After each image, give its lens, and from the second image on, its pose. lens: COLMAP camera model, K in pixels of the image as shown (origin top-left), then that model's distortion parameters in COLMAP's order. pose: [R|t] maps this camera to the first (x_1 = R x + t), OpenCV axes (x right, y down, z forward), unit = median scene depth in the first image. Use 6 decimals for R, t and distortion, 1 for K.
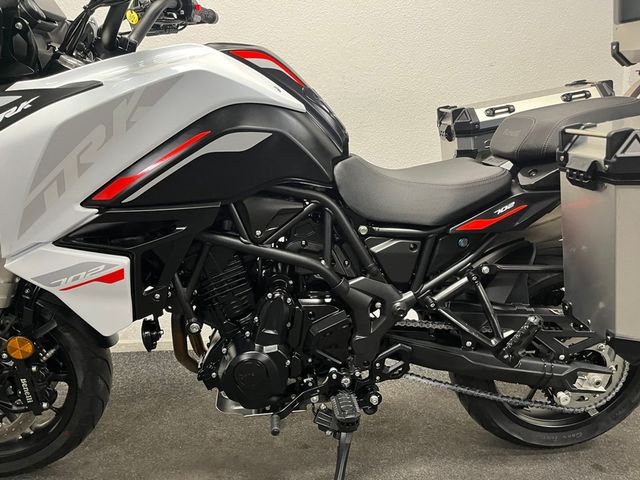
lens RADIAL K [[477.4, 0, 320.0], [0, 477.4, 240.0], [0, 0, 1]] dist [0.050498, -0.087605]
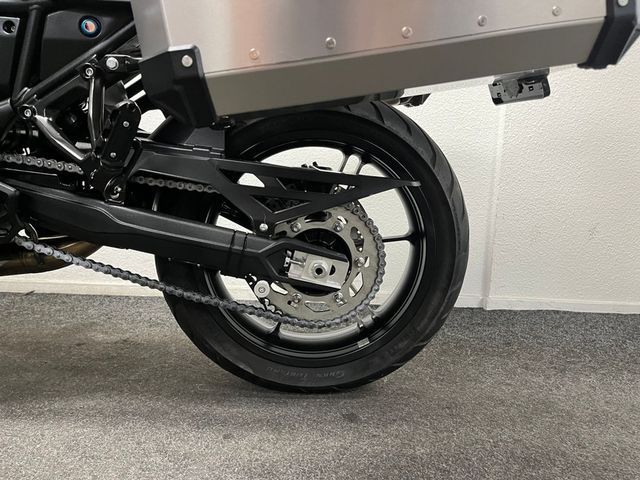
lens RADIAL K [[477.4, 0, 320.0], [0, 477.4, 240.0], [0, 0, 1]] dist [0.050498, -0.087605]
pose [[0.998517, 0.046814, -0.027783, 0.652947], [-0.048830, 0.995837, -0.076964, 0.336766], [0.024065, 0.078207, 0.996647, 0.367117]]
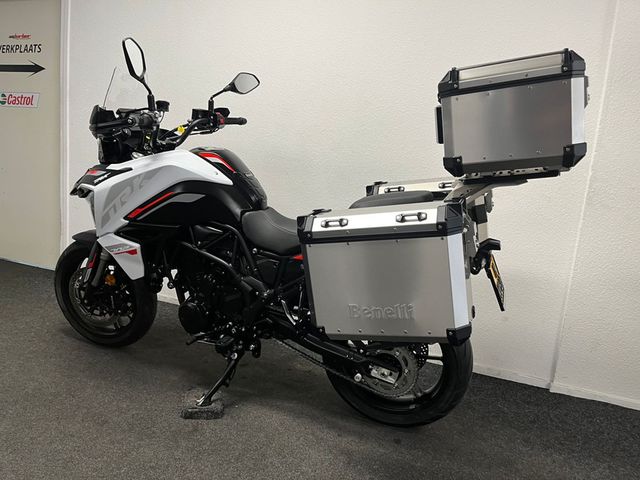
lens RADIAL K [[477.4, 0, 320.0], [0, 477.4, 240.0], [0, 0, 1]] dist [0.050498, -0.087605]
pose [[0.890479, 0.144672, -0.431412, 1.092396], [-0.165026, 0.986239, -0.009901, -0.083843], [0.424044, 0.080011, 0.902100, -0.543437]]
